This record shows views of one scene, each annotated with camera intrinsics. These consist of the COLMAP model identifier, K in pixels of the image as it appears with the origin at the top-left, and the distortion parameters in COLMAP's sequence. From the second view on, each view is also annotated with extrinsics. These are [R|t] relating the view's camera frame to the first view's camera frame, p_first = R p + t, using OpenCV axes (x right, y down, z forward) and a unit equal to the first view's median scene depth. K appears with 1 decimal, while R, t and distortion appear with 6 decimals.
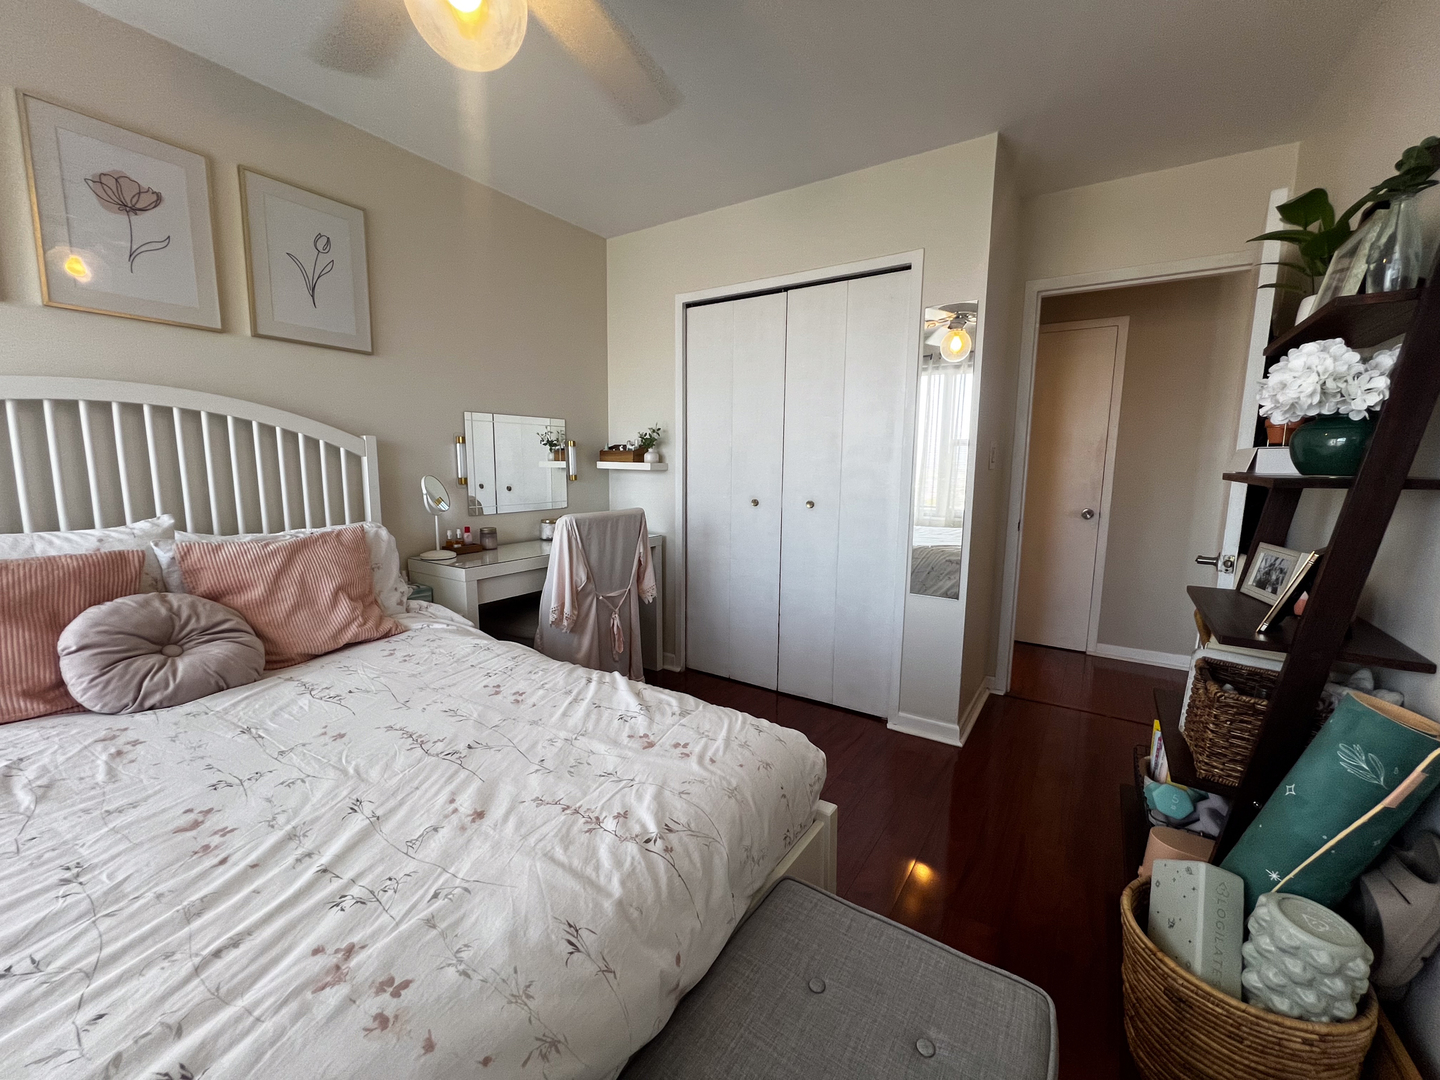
lens RADIAL K [[575.6, 0, 722.2], [0, 575.6, 540.3], [0, 0, 1]] dist [-0.005004, 0.001226]
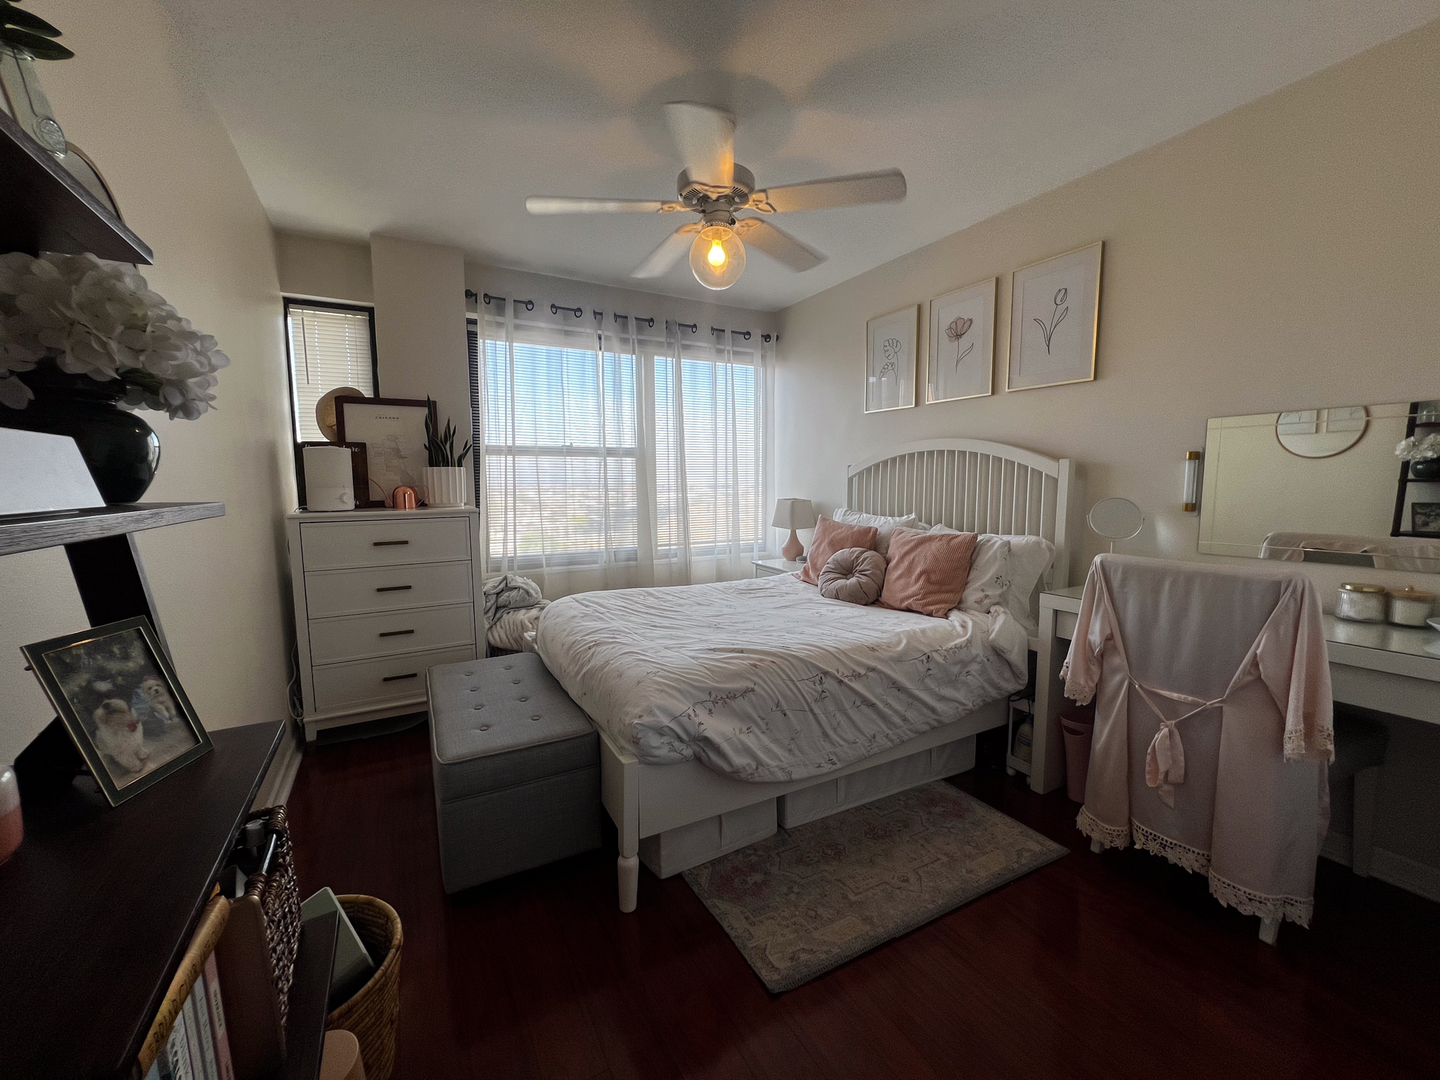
lens RADIAL K [[575.6, 0, 722.2], [0, 575.6, 540.0], [0, 0, 1]] dist [-0.005004, 0.001226]
pose [[-0.455766, 0.086675, -0.885869, 0.788323], [-0.121512, 0.979871, 0.158389, -0.151963], [0.881766, 0.179832, -0.436060, 1.127077]]
